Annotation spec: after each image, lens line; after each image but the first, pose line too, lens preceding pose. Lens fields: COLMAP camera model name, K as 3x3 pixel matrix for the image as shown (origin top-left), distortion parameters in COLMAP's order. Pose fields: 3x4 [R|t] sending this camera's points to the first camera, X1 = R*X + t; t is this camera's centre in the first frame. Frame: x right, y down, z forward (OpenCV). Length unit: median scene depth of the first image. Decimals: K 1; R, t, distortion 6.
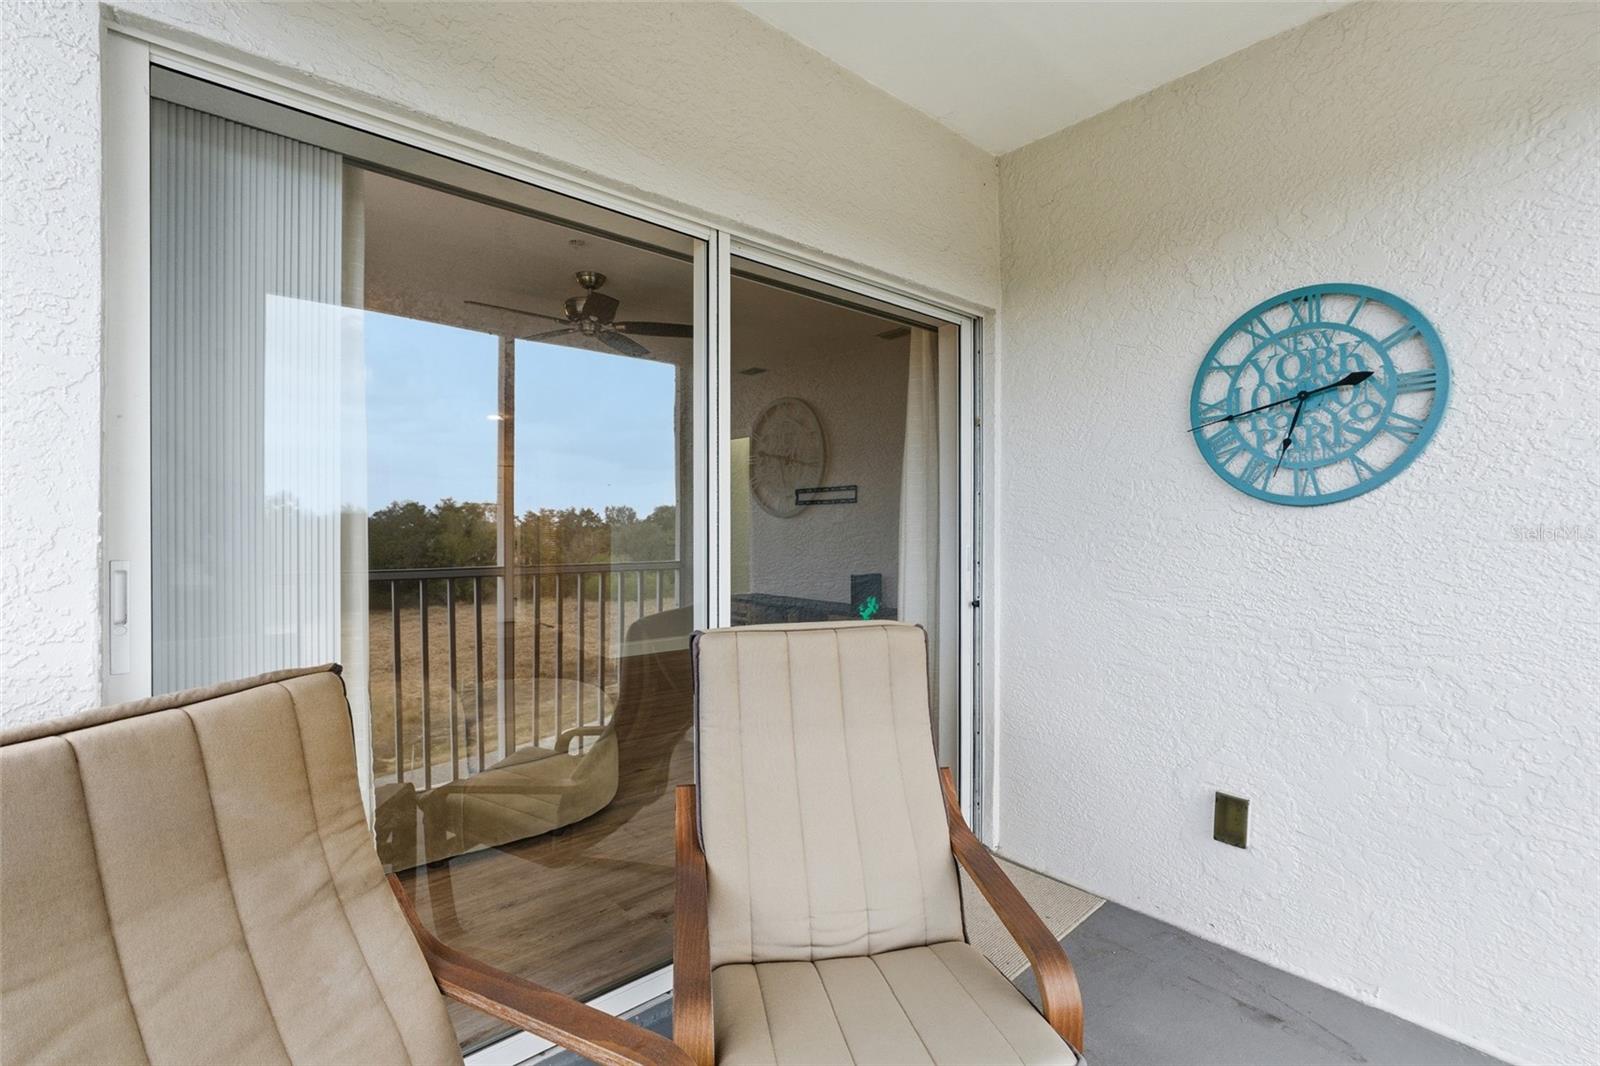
lens RADIAL K [[703.0, 0, 800.0], [0, 703.0, 533.0], [0, 0, 1]] dist [-0.000489, -0.000111]
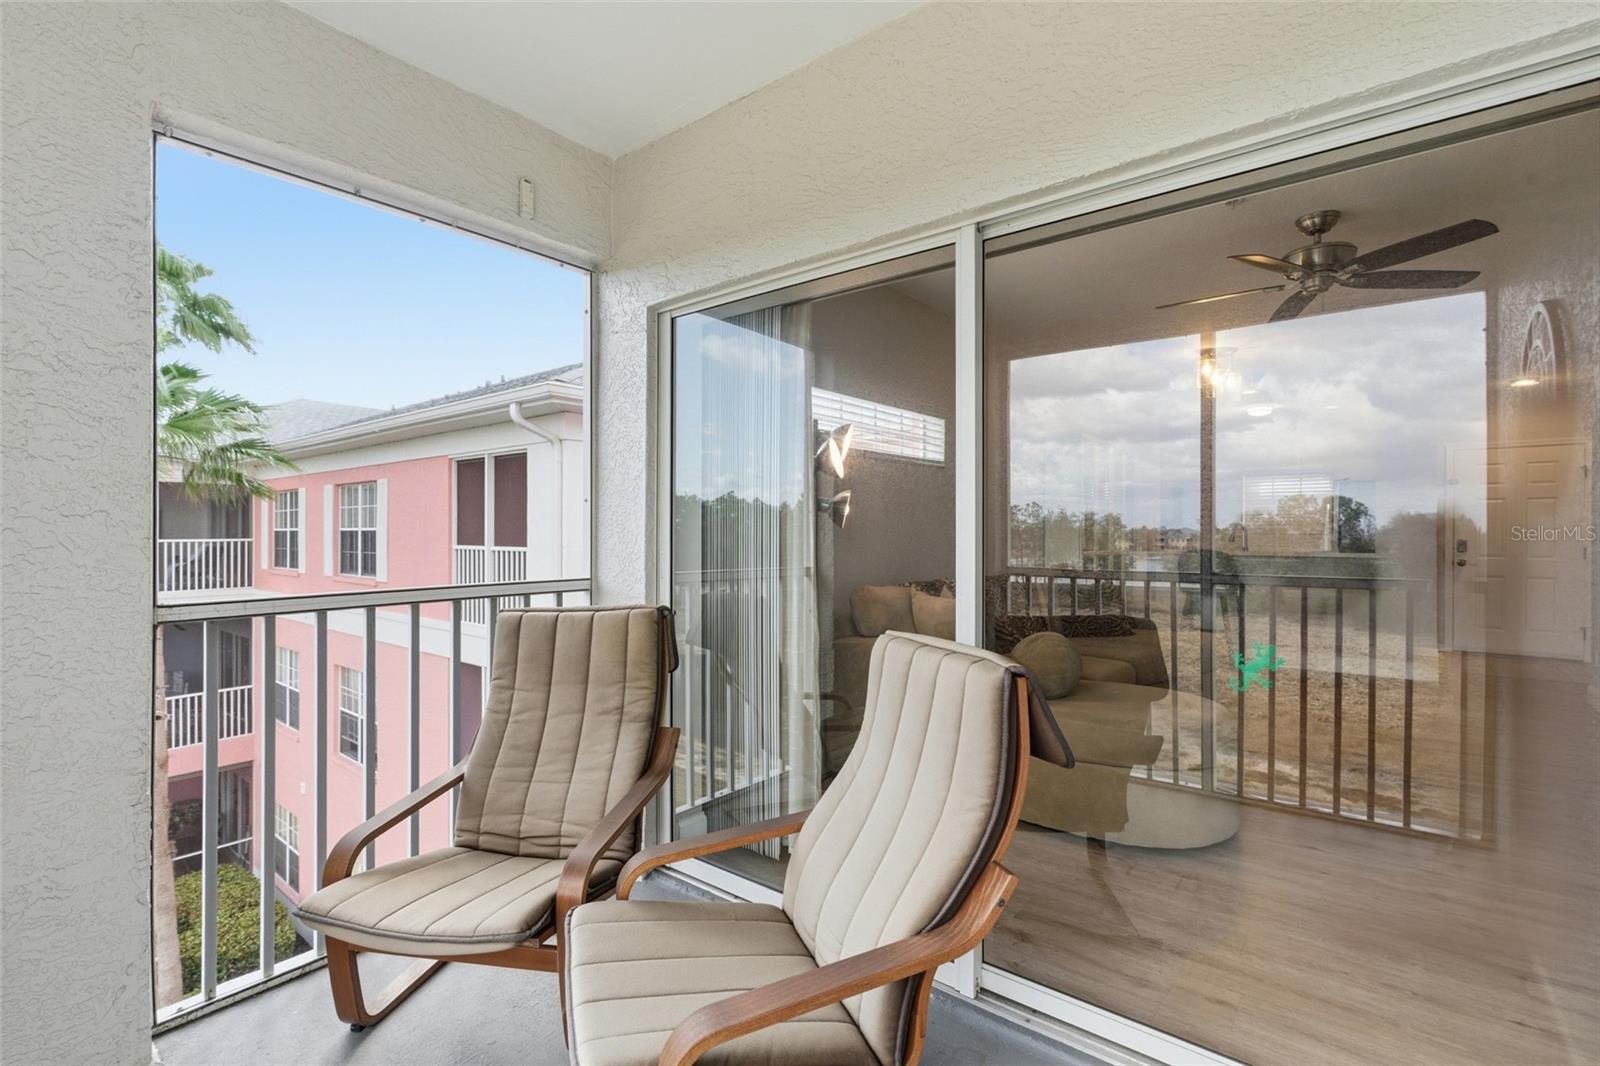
lens RADIAL K [[732.4, 0, 800.0], [0, 732.4, 533.0], [0, 0, 1]] dist [-0.000018, 0.000032]
pose [[0.158599, -0.004681, -0.987332, 0.470869], [-0.009444, 0.999936, -0.006258, -0.003742], [0.987298, 0.010317, 0.158545, 0.349539]]
